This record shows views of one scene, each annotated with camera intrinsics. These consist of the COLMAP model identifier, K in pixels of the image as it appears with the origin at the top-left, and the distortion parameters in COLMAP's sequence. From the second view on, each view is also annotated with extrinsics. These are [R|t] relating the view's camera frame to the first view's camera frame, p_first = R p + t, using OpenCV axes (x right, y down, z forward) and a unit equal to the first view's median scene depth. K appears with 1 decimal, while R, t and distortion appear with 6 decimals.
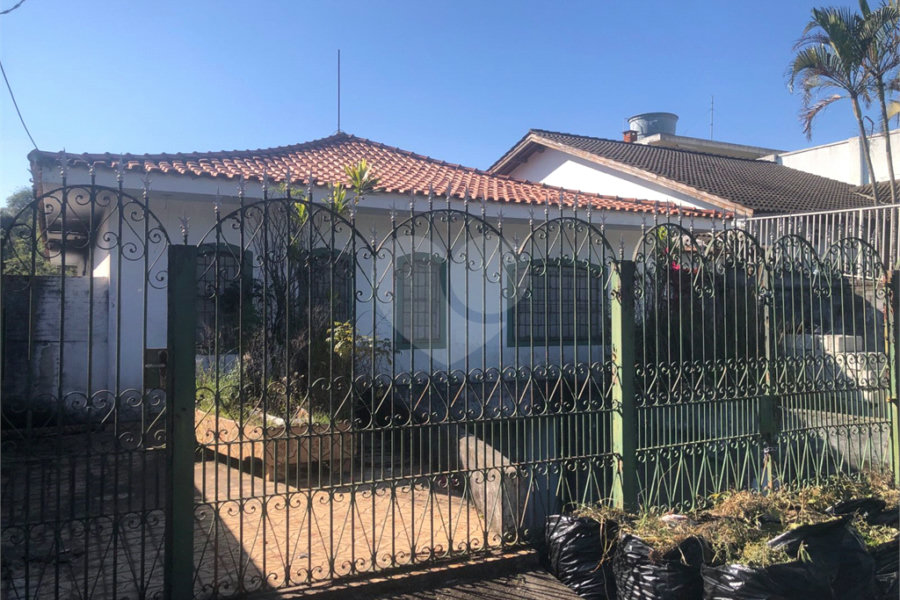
lens RADIAL K [[714.3, 0, 461.5], [0, 714.3, 320.1], [0, 0, 1]] dist [0.011979, 0.001217]
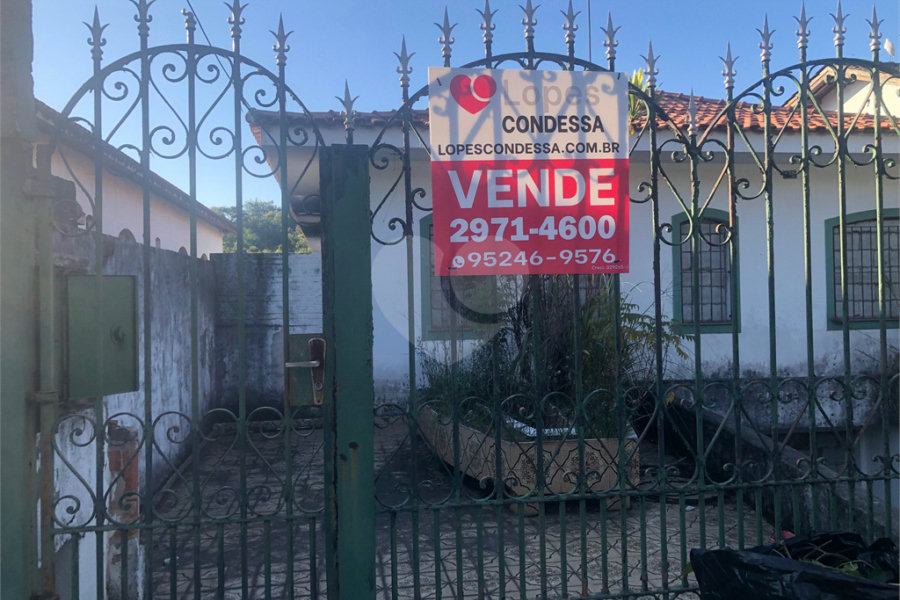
lens RADIAL K [[714.3, 0, 461.5], [0, 714.3, 320.1], [0, 0, 1]] dist [0.011979, 0.001217]
pose [[0.940050, -0.009972, -0.340890, -0.065580], [0.017915, 0.999636, 0.020161, 0.010334], [0.340565, -0.025060, 0.939887, 0.282217]]
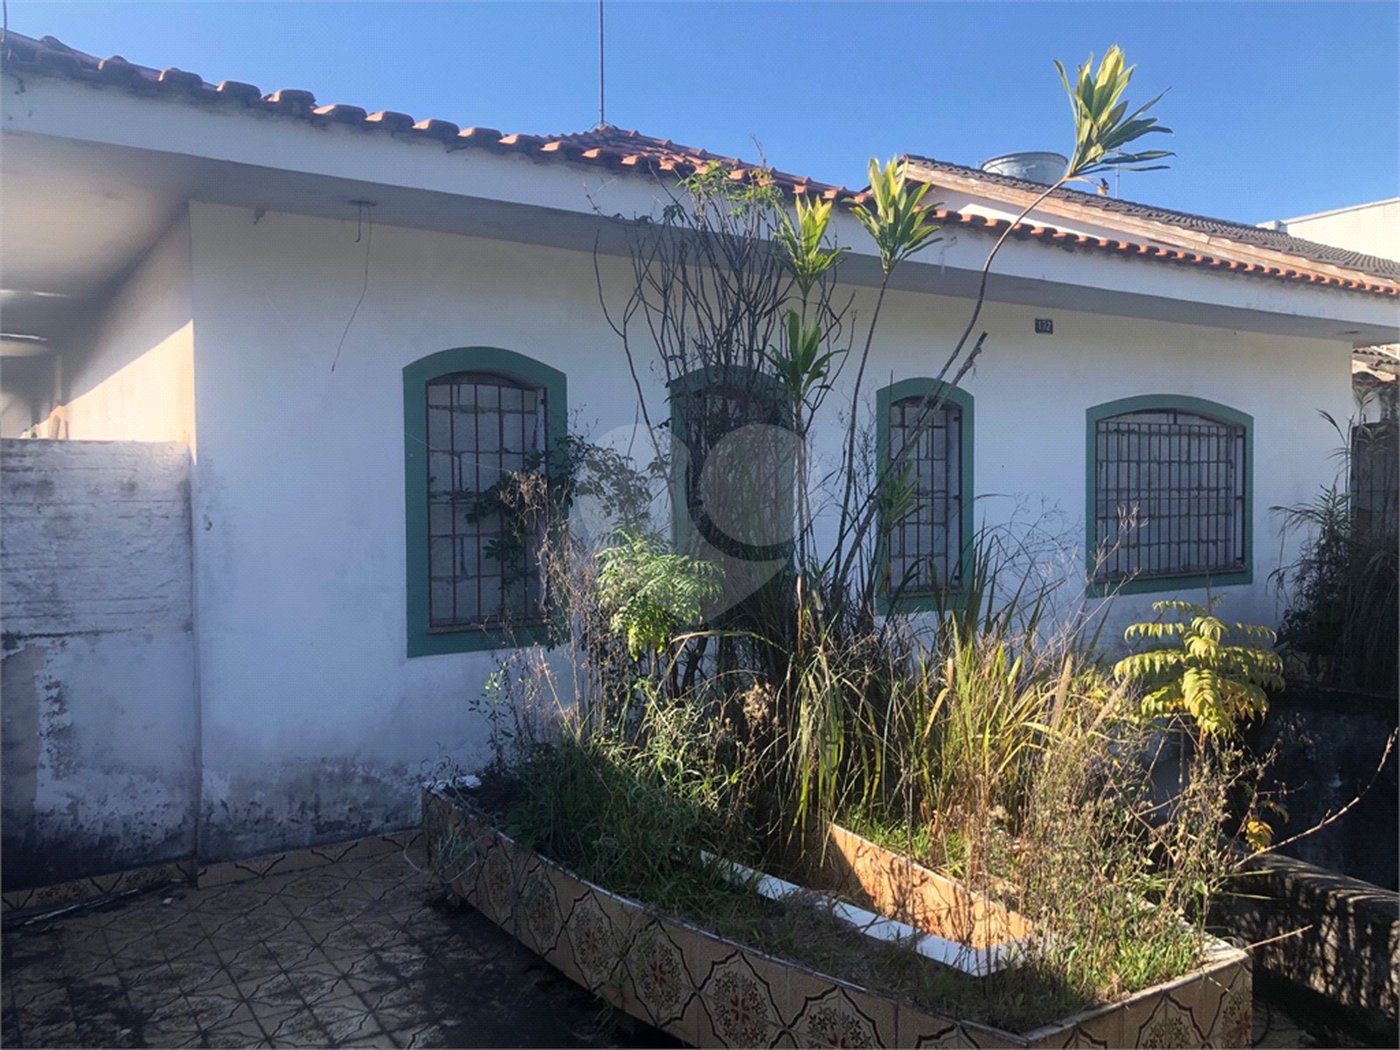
lens RADIAL K [[1138.5, 0, 699.7], [0, 1138.5, 549.9], [0, 0, 1]] dist [0.035751, -0.002344]
pose [[0.997541, -0.015823, 0.068271, -0.362217], [0.013639, 0.999384, 0.032340, -0.028393], [-0.068740, -0.031330, 0.997143, 0.546085]]
